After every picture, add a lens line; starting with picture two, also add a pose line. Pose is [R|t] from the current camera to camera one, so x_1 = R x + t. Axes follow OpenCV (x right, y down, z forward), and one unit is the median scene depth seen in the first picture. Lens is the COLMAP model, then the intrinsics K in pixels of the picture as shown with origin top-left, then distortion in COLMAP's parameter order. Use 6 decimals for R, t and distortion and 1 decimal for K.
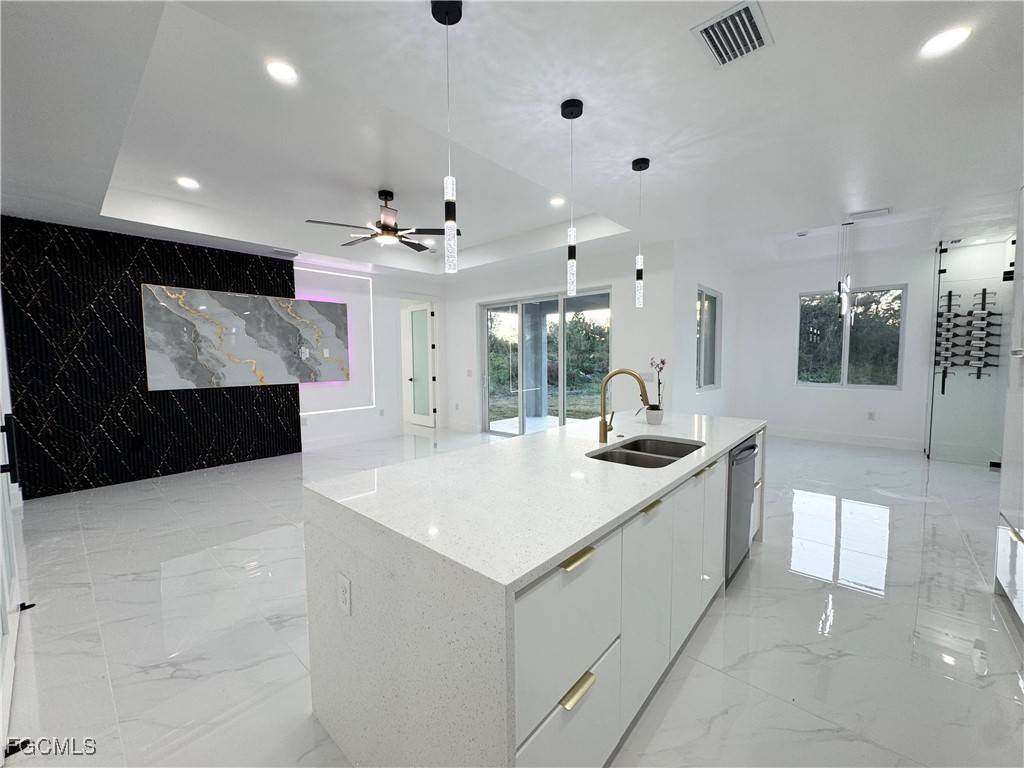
lens RADIAL K [[410.6, 0, 512.0], [0, 410.6, 384.0], [0, 0, 1]] dist [-0.001985, 0.000323]
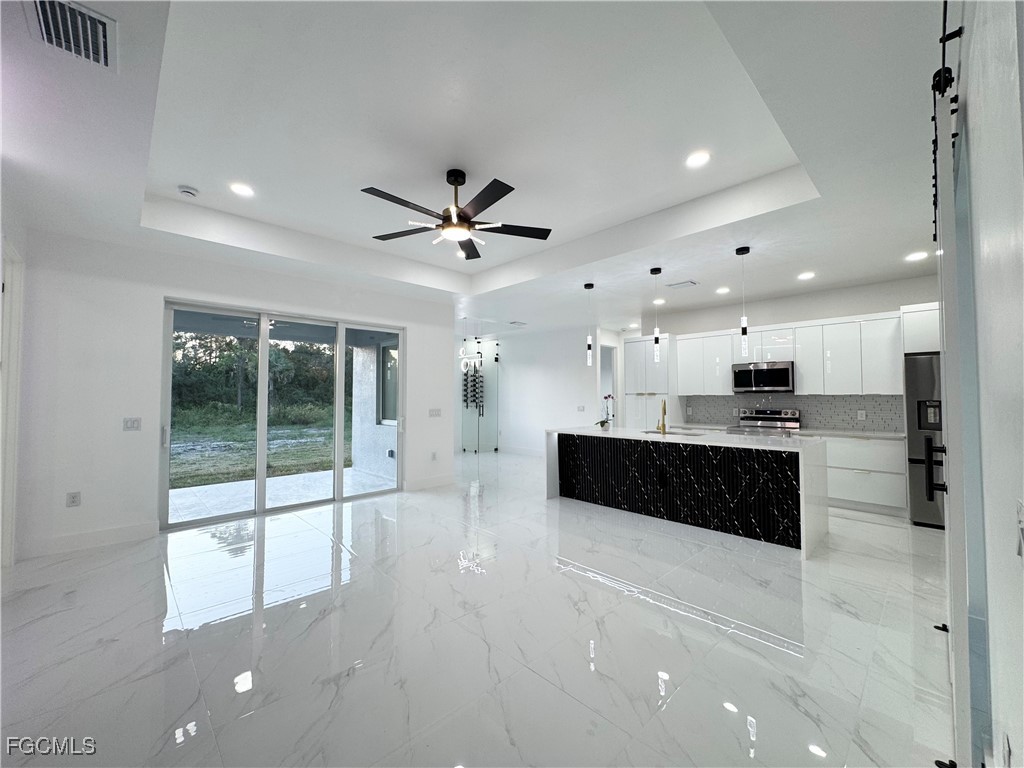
lens RADIAL K [[411.1, 0, 512.0], [0, 411.1, 384.0], [0, 0, 1]] dist [-0.002418, 0.000502]
pose [[0.076863, 0.040583, 0.996215, -0.865685], [0.067617, 0.996659, -0.045818, -0.031046], [-0.994746, 0.070882, 0.073862, 0.723123]]
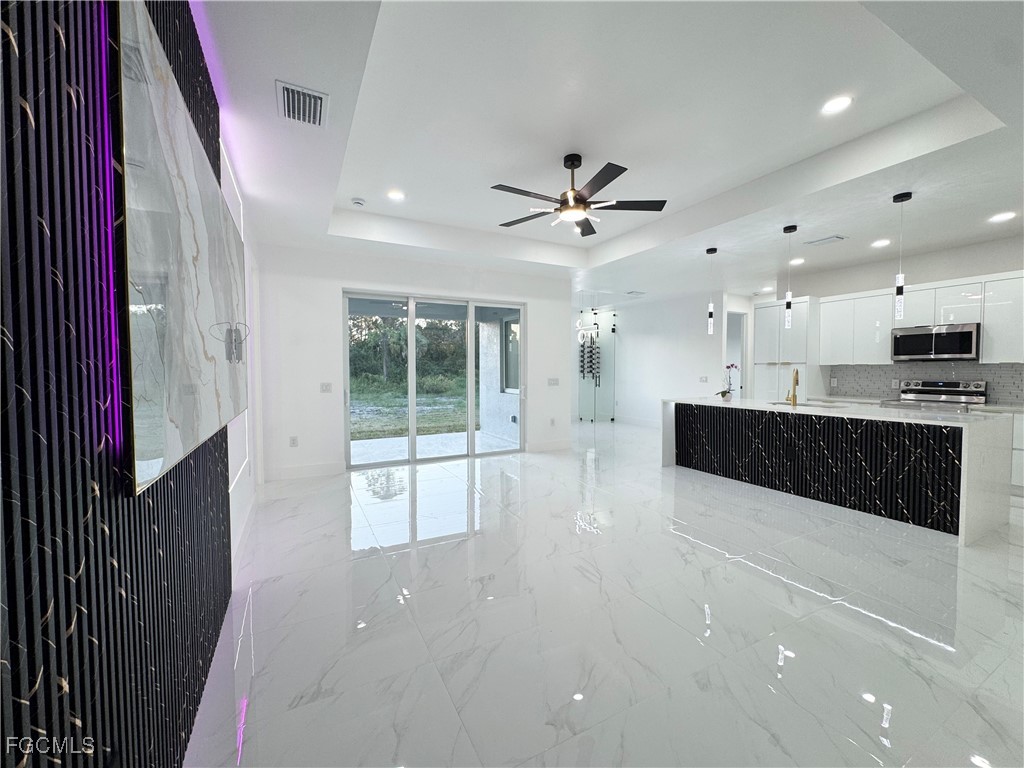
lens RADIAL K [[410.6, 0, 512.0], [0, 410.6, 384.0], [0, 0, 1]] dist [-0.001985, 0.000323]
pose [[0.351988, -0.025508, 0.935657, -0.934952], [0.062391, 0.998045, 0.003738, -0.023904], [-0.933923, 0.057061, 0.352892, 0.708438]]
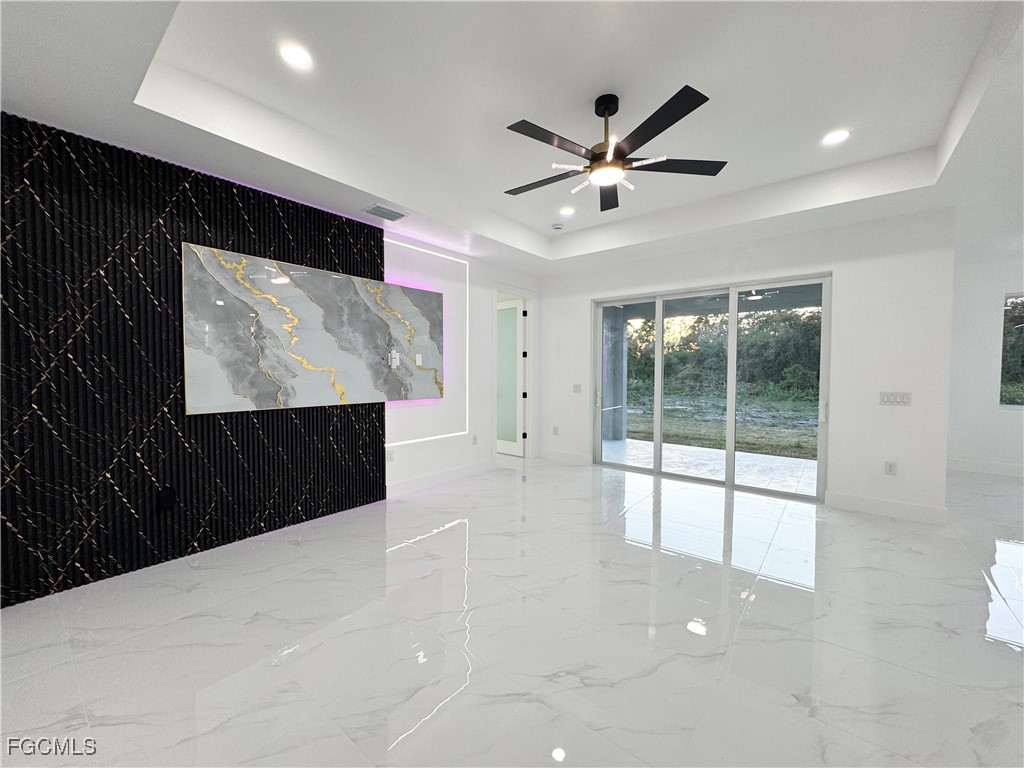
lens RADIAL K [[411.1, 0, 512.0], [0, 411.1, 384.0], [0, 0, 1]] dist [-0.002418, 0.000502]
pose [[0.998743, 0.010924, 0.048914, -0.397179], [-0.009377, 0.999452, -0.031751, -0.013620], [-0.049234, 0.031253, 0.998298, 0.331783]]
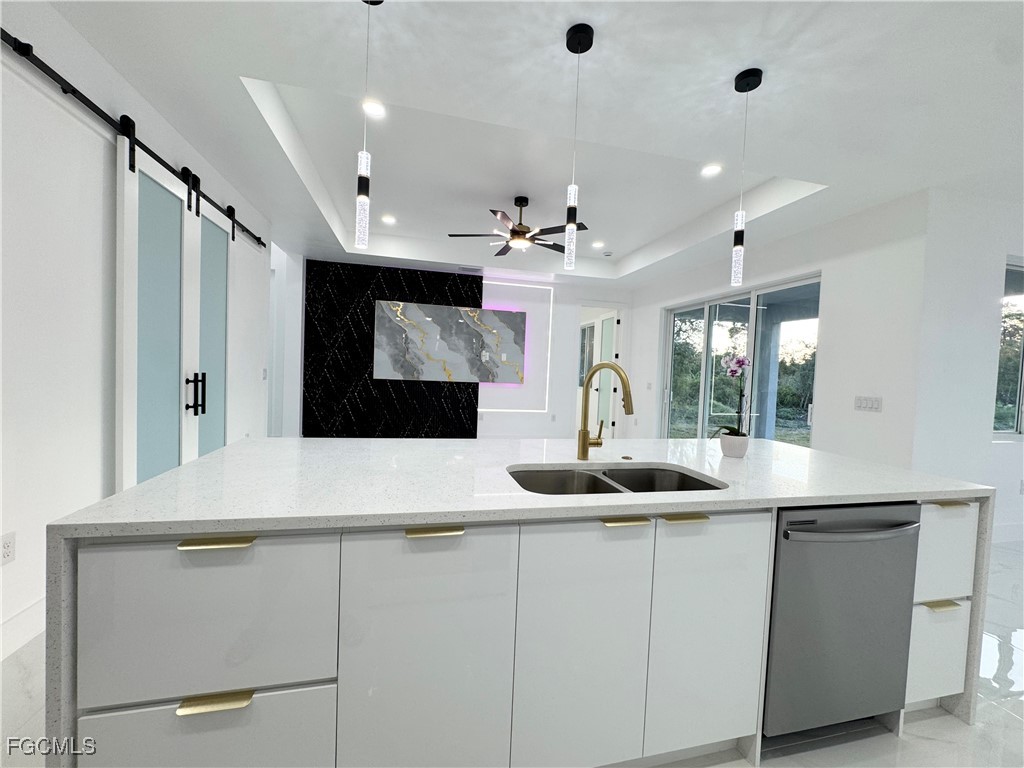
lens RADIAL K [[411.1, 0, 512.0], [0, 411.1, 384.0], [0, 0, 1]] dist [-0.002418, 0.000502]
pose [[0.817753, 0.064013, -0.571999, 0.245281], [-0.087866, 0.996032, -0.014150, 0.012457], [0.568823, 0.061830, 0.820132, 0.138386]]
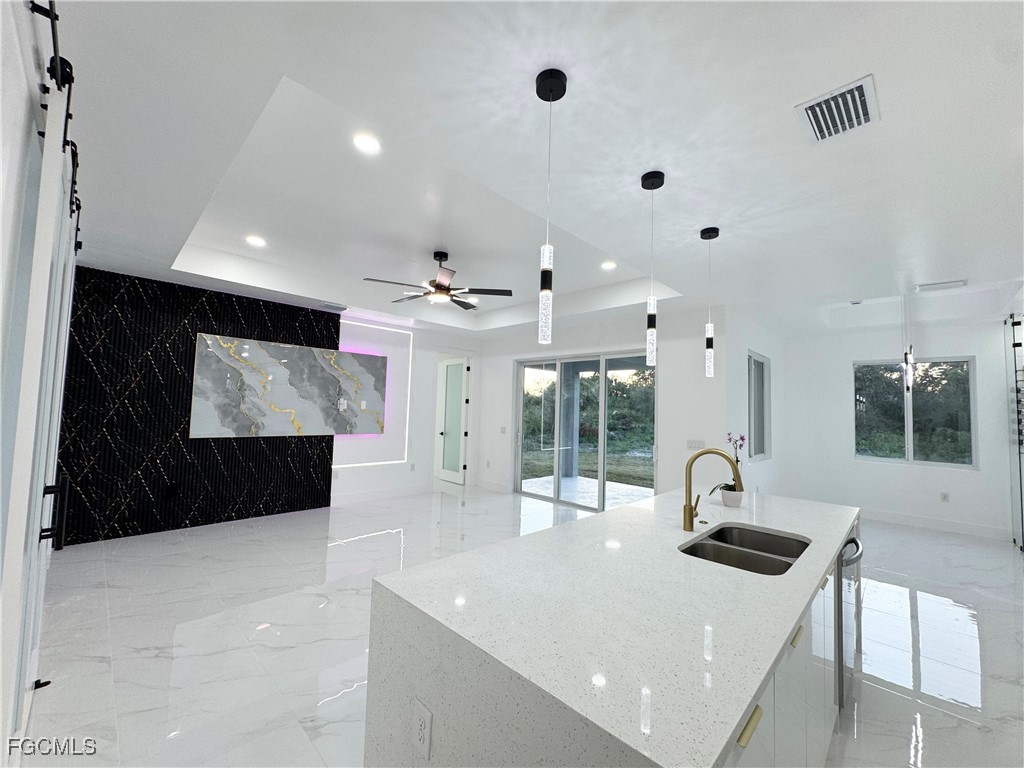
lens RADIAL K [[411.1, 0, 512.0], [0, 411.1, 384.0], [0, 0, 1]] dist [-0.002418, 0.000502]
pose [[0.998126, 0.036149, -0.049369, -0.057217], [-0.042087, 0.991253, -0.125087, -0.020215], [0.044415, 0.126930, 0.990917, 0.029220]]
